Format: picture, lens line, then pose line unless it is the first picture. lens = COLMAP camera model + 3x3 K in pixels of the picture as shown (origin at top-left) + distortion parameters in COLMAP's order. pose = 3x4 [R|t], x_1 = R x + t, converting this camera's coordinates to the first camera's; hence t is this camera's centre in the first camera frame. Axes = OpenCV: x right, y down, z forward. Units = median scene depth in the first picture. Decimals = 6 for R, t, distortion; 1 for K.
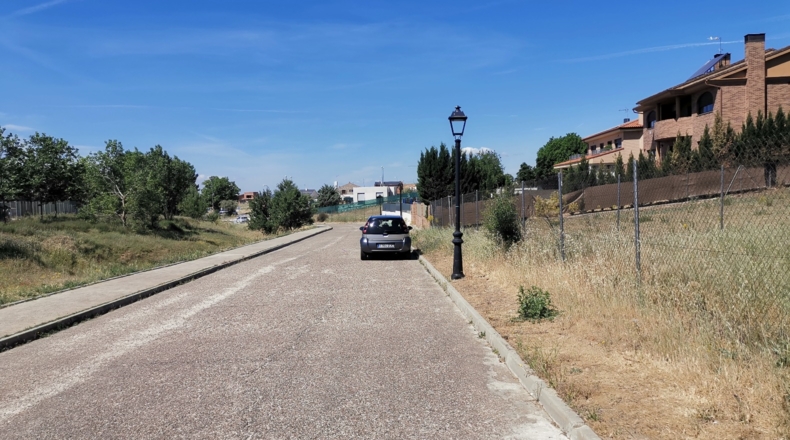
lens RADIAL K [[610.1, 0, 393.0], [0, 610.1, 218.2], [0, 0, 1]] dist [0.054771, -0.058215]
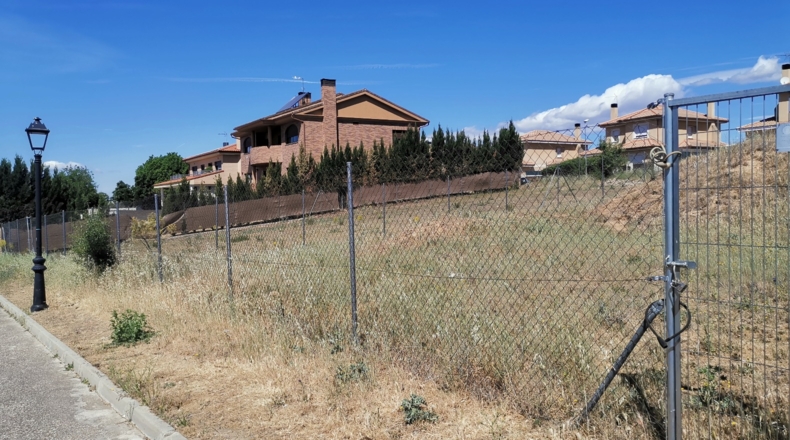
lens RADIAL K [[610.1, 0, 392.9], [0, 610.1, 220.3], [0, 0, 1]] dist [0.054771, -0.058215]
pose [[0.810553, -0.006076, 0.585633, -0.001891], [0.023499, 0.999478, -0.022154, -0.000165], [-0.585193, 0.031719, 0.810273, -0.024659]]
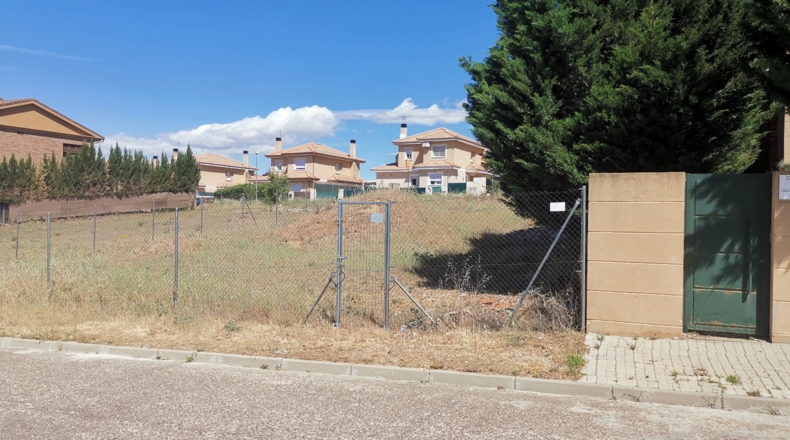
lens RADIAL K [[610.1, 0, 392.1], [0, 610.1, 220.2], [0, 0, 1]] dist [0.054771, -0.058215]
pose [[0.391363, 0.032509, 0.919662, -0.301281], [0.014767, 0.999025, -0.041598, 0.000865], [-0.920118, 0.029860, 0.390502, -0.175676]]
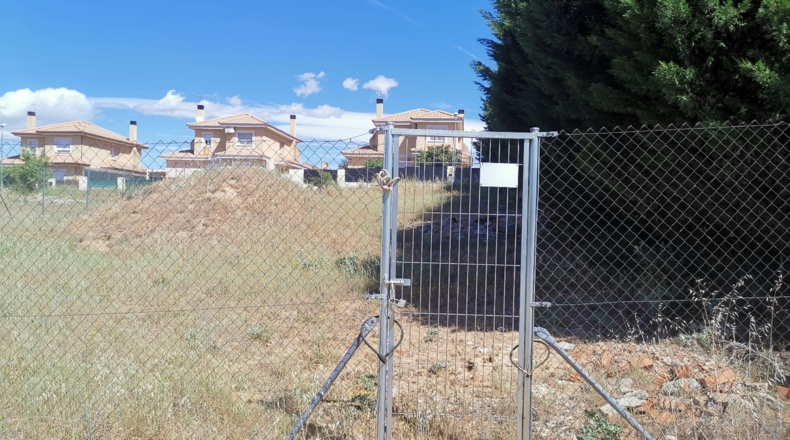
lens RADIAL K [[610.1, 0, 392.1], [0, 610.1, 222.1], [0, 0, 1]] dist [0.054771, -0.058215]
pose [[0.043438, 0.031238, 0.998568, -0.021900], [0.018666, 0.999311, -0.032074, -0.002568], [-0.998882, 0.020033, 0.042825, 0.069447]]
